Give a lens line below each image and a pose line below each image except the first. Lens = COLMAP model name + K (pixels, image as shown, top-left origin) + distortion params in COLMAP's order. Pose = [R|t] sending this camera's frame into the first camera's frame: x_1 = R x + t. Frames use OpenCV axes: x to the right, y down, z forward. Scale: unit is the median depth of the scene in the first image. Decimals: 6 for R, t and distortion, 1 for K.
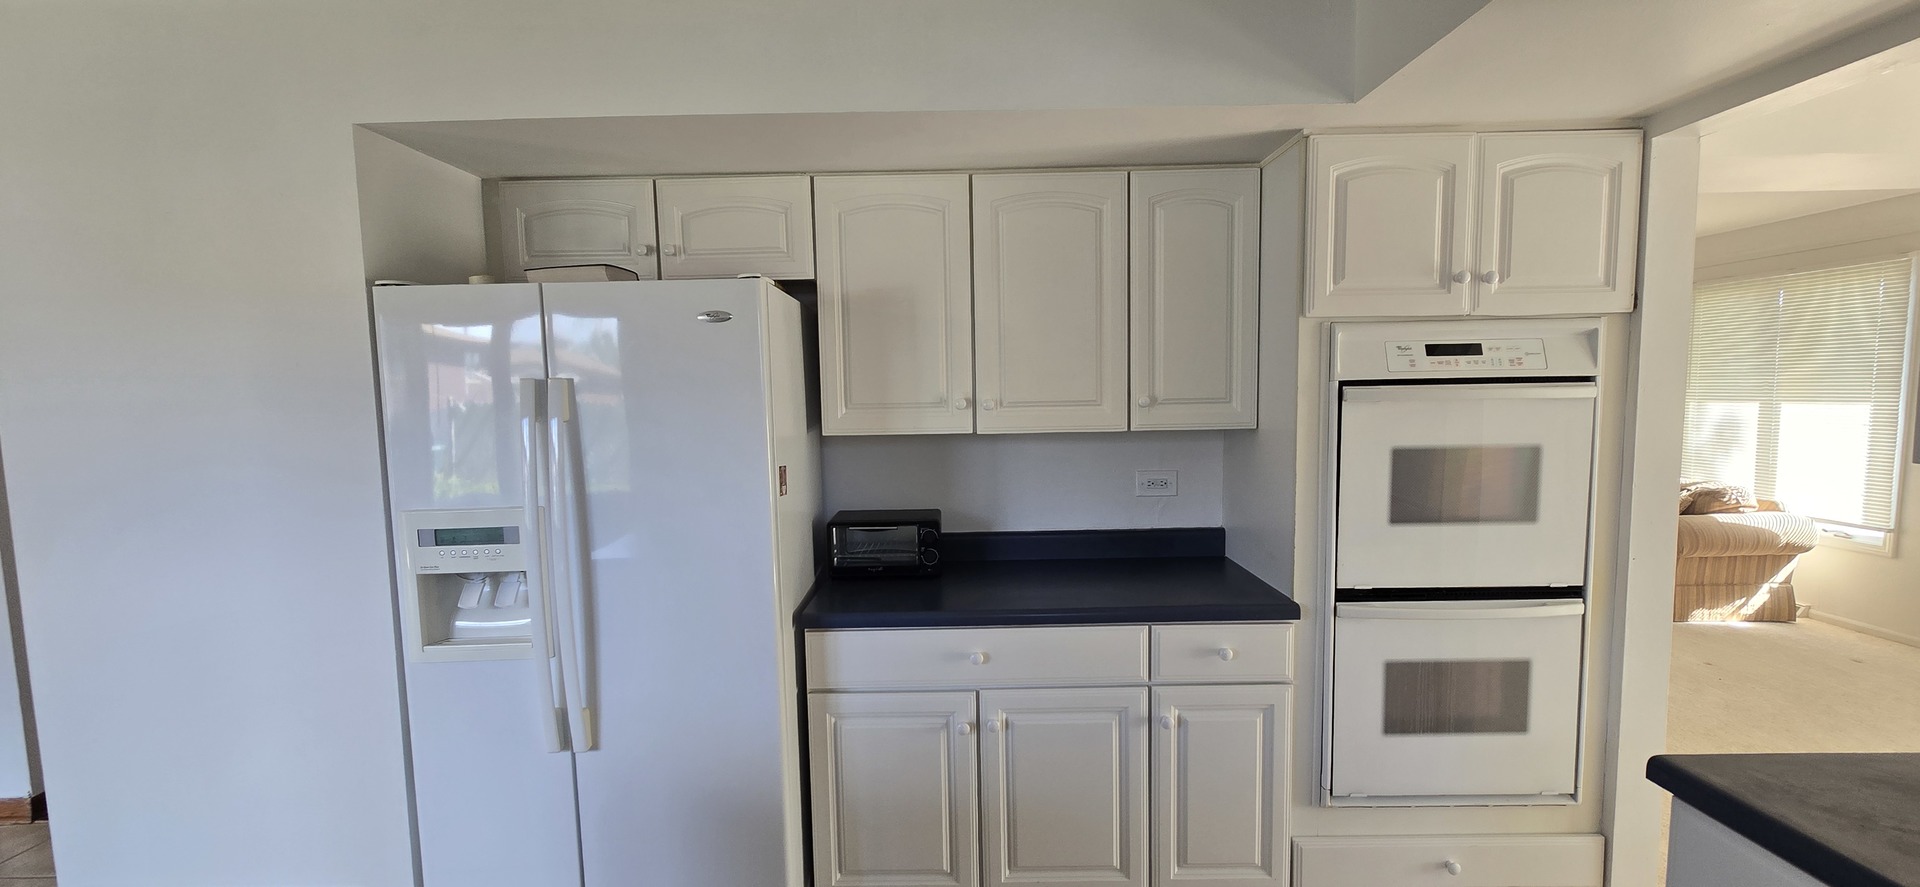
lens RADIAL K [[801.6, 0, 962.2], [0, 801.6, 452.5], [0, 0, 1]] dist [-0.001838, -0.000239]
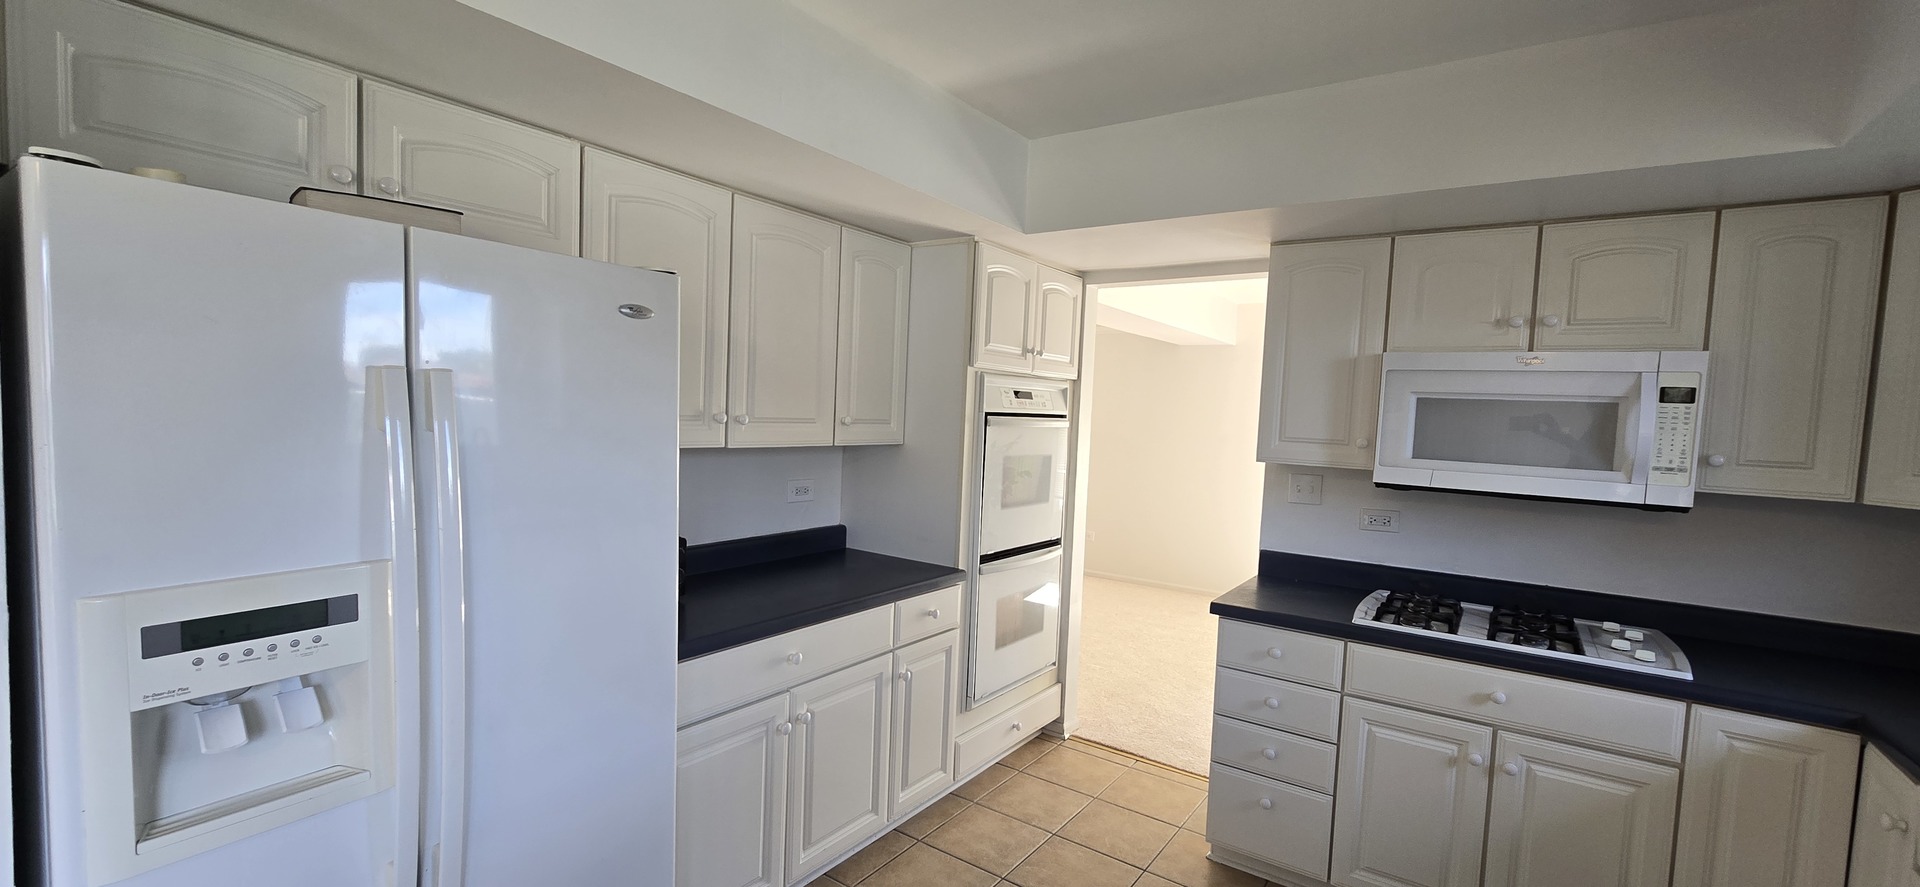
lens RADIAL K [[784.1, 0, 963.0], [0, 784.1, 457.3], [0, 0, 1]] dist [0.000387, -0.000081]
pose [[0.566014, -0.009358, 0.824343, -0.710995], [0.017068, 0.999854, -0.000368, -0.007046], [-0.824219, 0.014278, 0.566091, 0.218614]]
